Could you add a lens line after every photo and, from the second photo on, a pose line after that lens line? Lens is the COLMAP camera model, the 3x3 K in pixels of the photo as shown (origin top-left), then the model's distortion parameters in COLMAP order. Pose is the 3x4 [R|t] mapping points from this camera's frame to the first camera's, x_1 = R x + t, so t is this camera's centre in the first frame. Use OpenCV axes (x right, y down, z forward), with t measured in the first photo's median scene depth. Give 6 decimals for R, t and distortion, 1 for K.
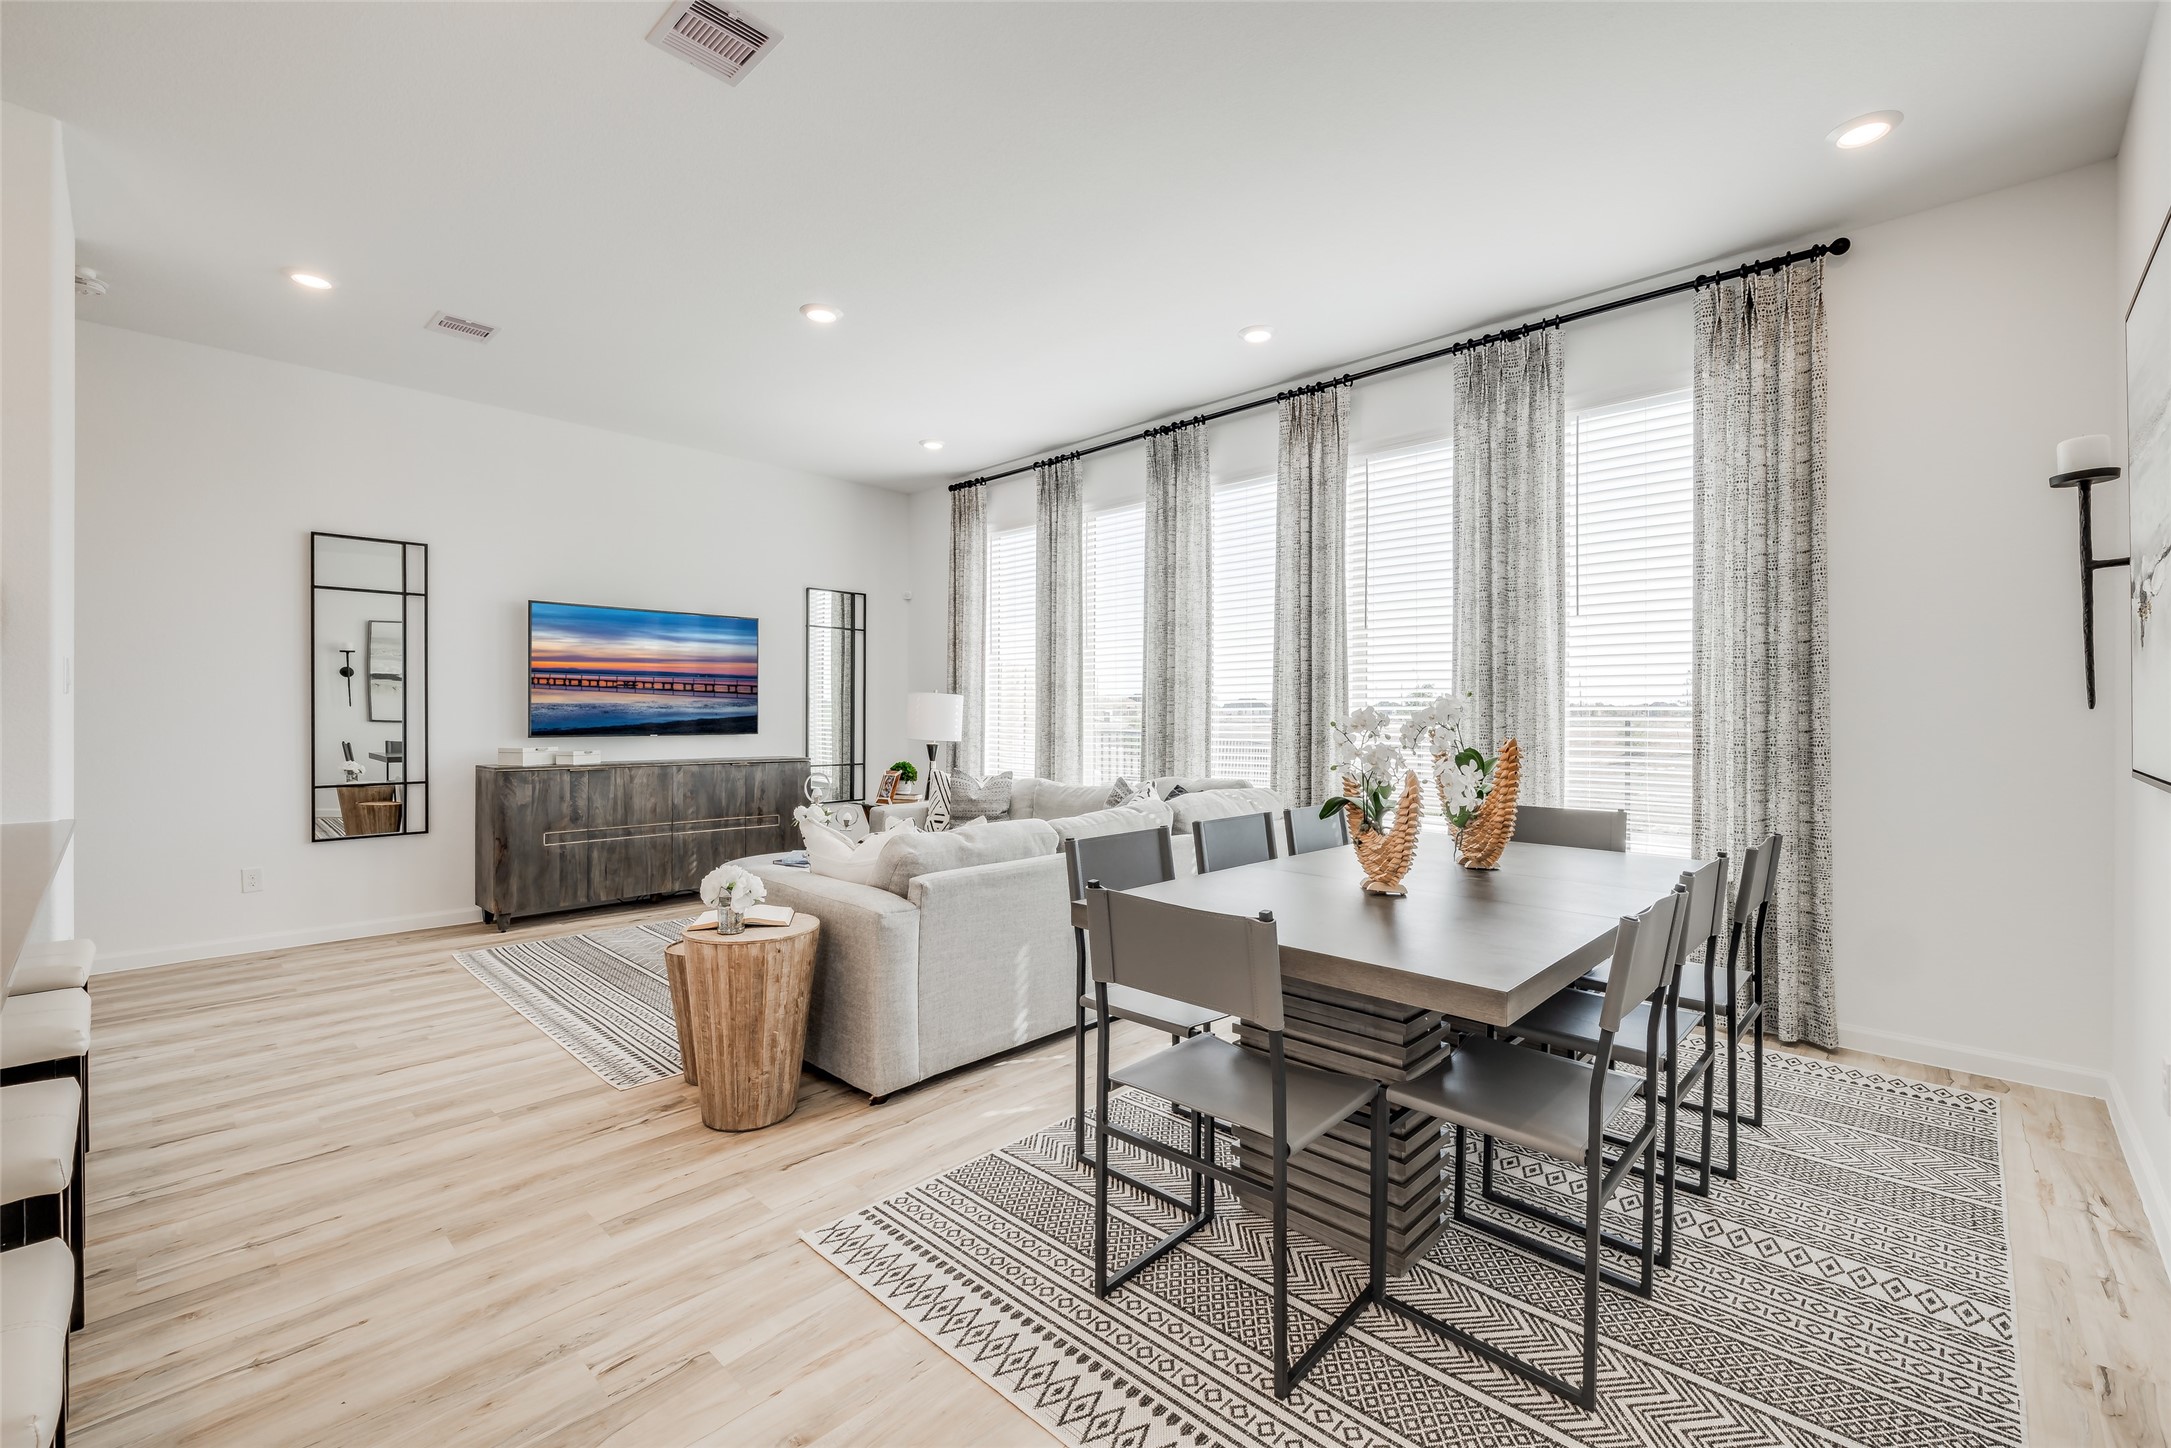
lens RADIAL K [[910.5, 0, 1099.7], [0, 910.5, 715.9], [0, 0, 1]] dist [-0.002413, 0.000127]
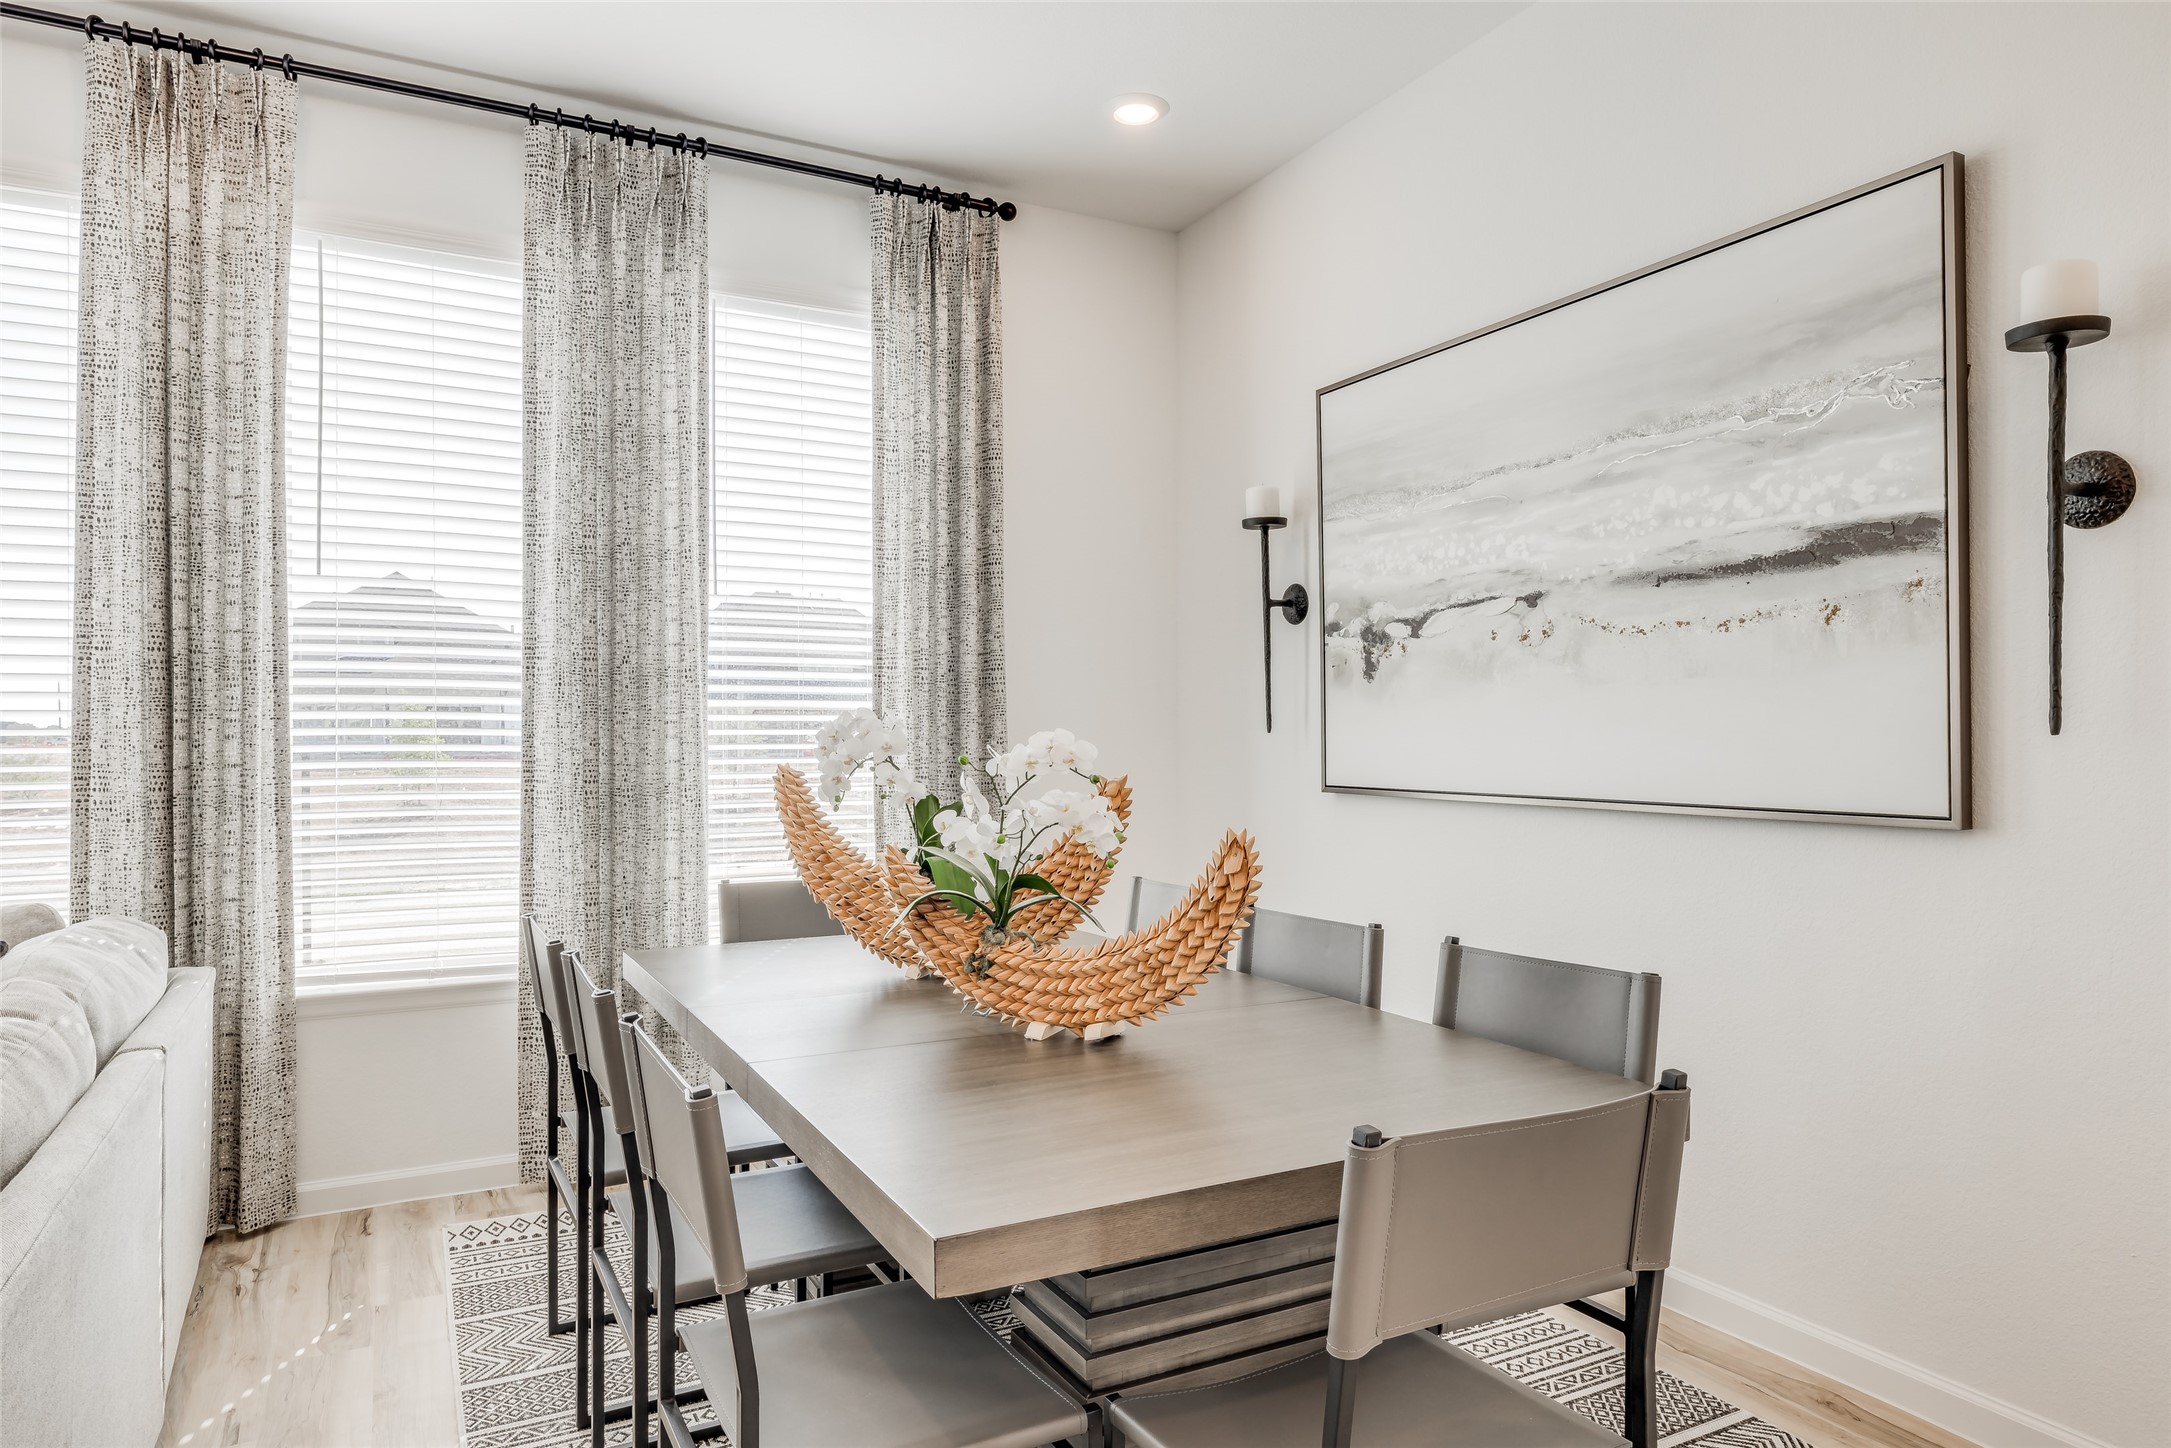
lens RADIAL K [[1378.9, 0, 1117.1], [0, 1378.9, 724.7], [0, 0, 1]] dist [0.000975, -0.000351]
pose [[0.317900, 0.006044, 0.948105, -0.257655], [0.007585, 0.999931, -0.008918, -0.002803], [-0.948094, 0.010026, 0.317832, 0.302187]]
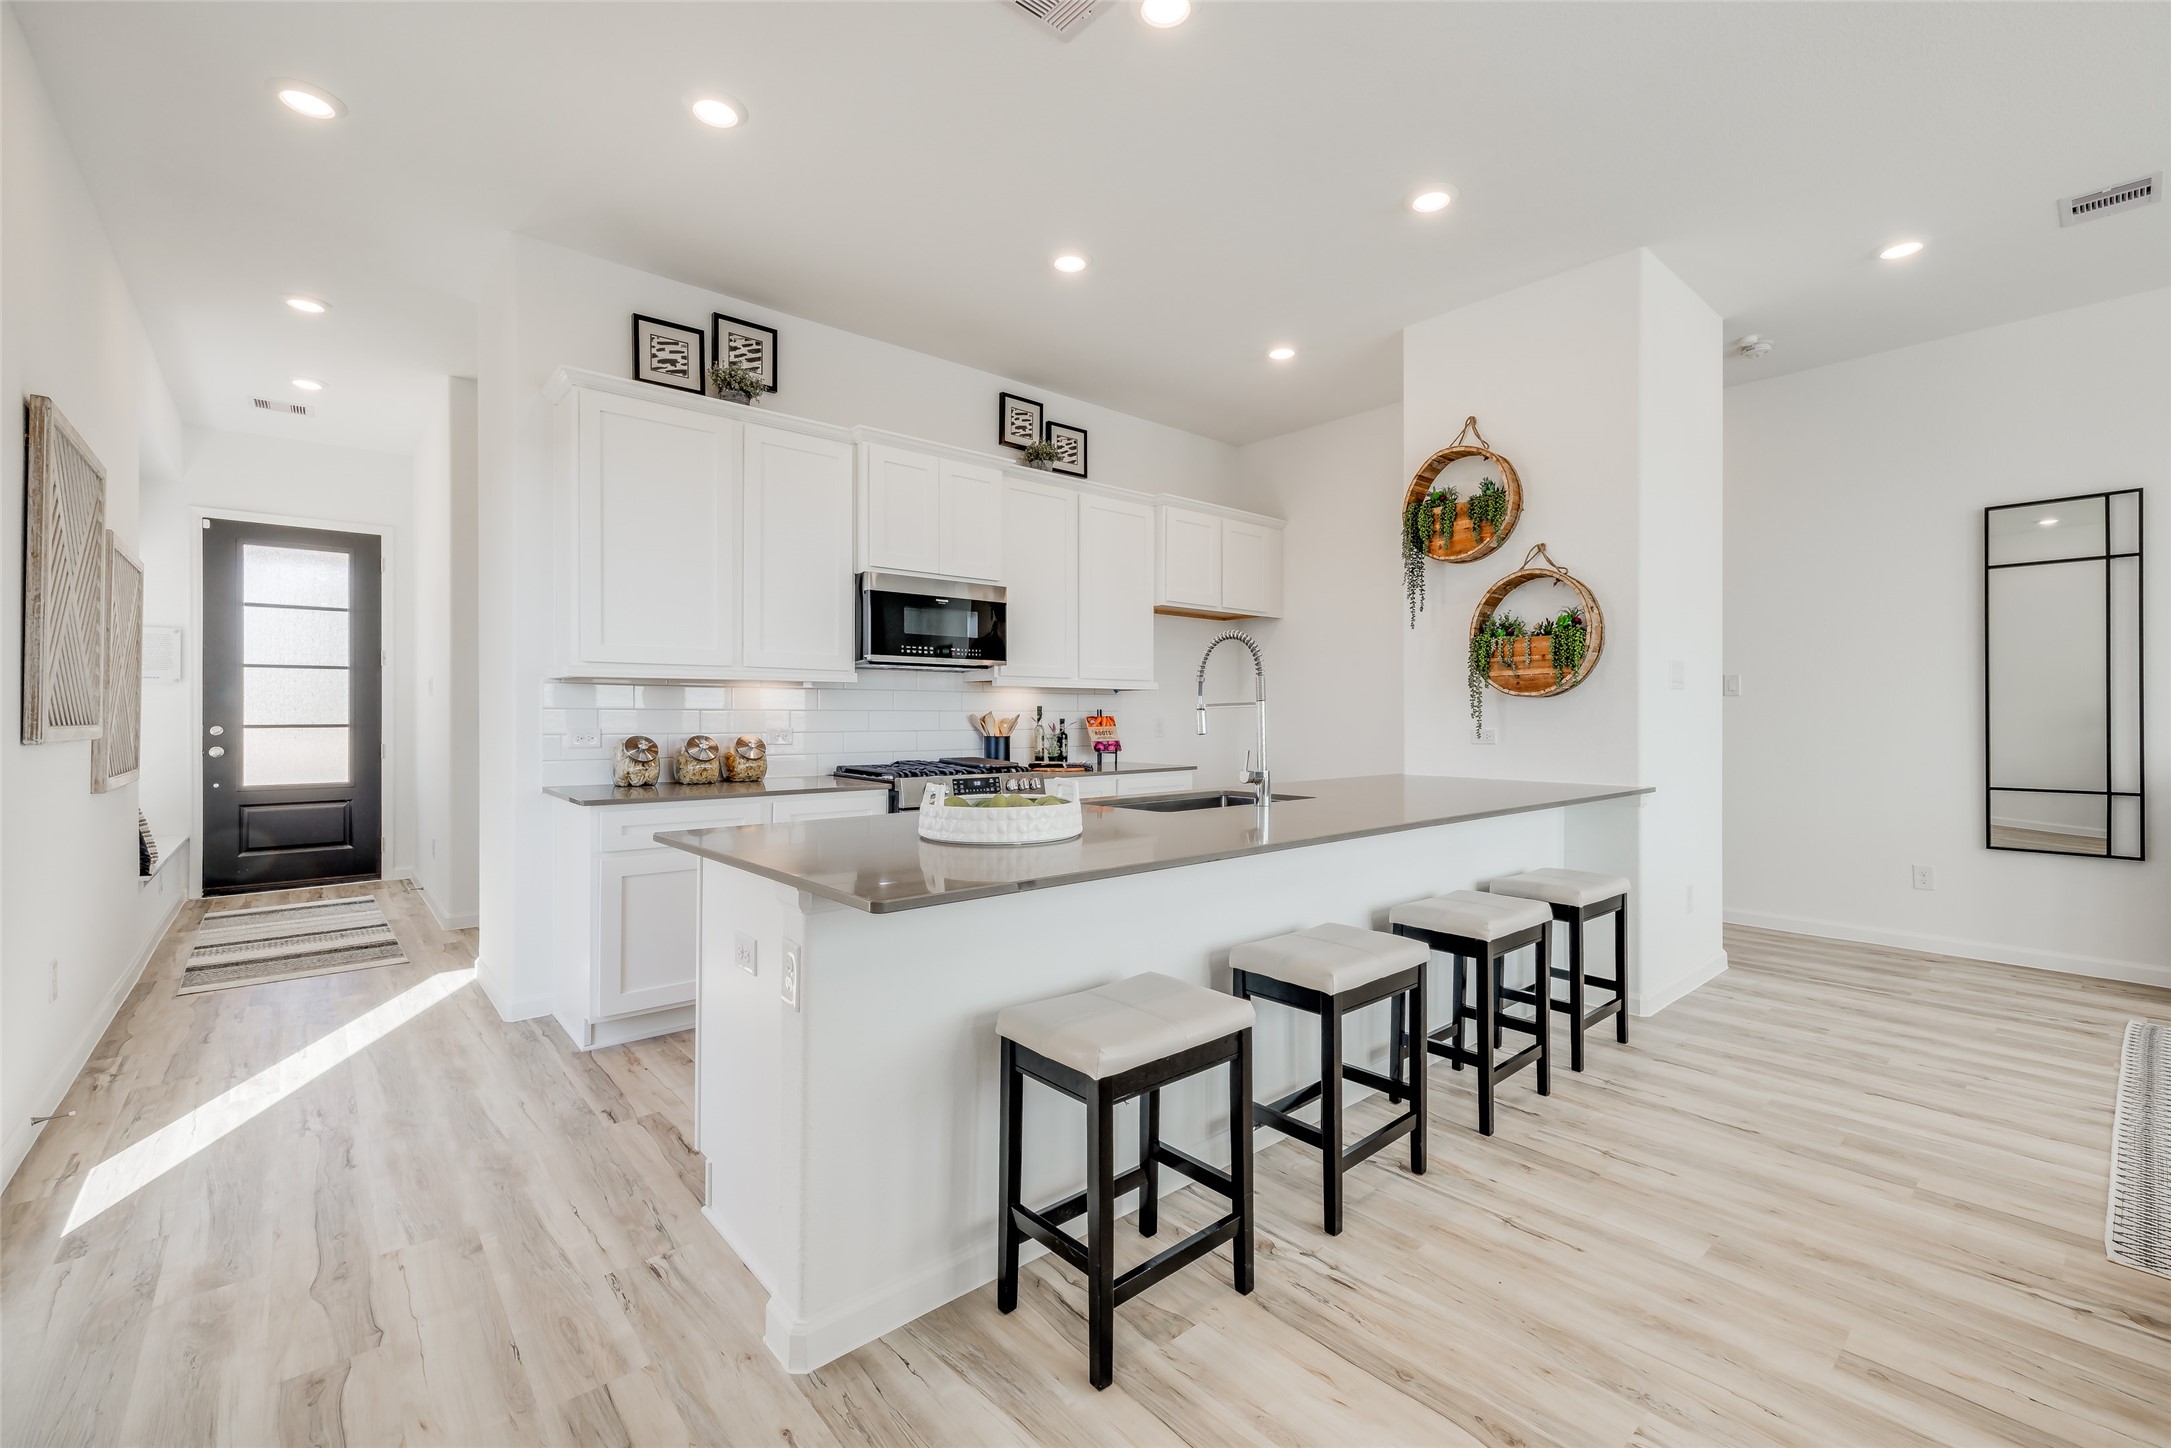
lens RADIAL K [[910.5, 0, 1090.4], [0, 910.5, 713.9], [0, 0, 1]] dist [-0.002413, 0.000127]
pose [[-0.099723, -0.002450, -0.995012, 0.118728], [-0.004445, 0.999988, -0.002016, 0.009497], [0.995005, 0.004222, -0.099733, 0.183115]]
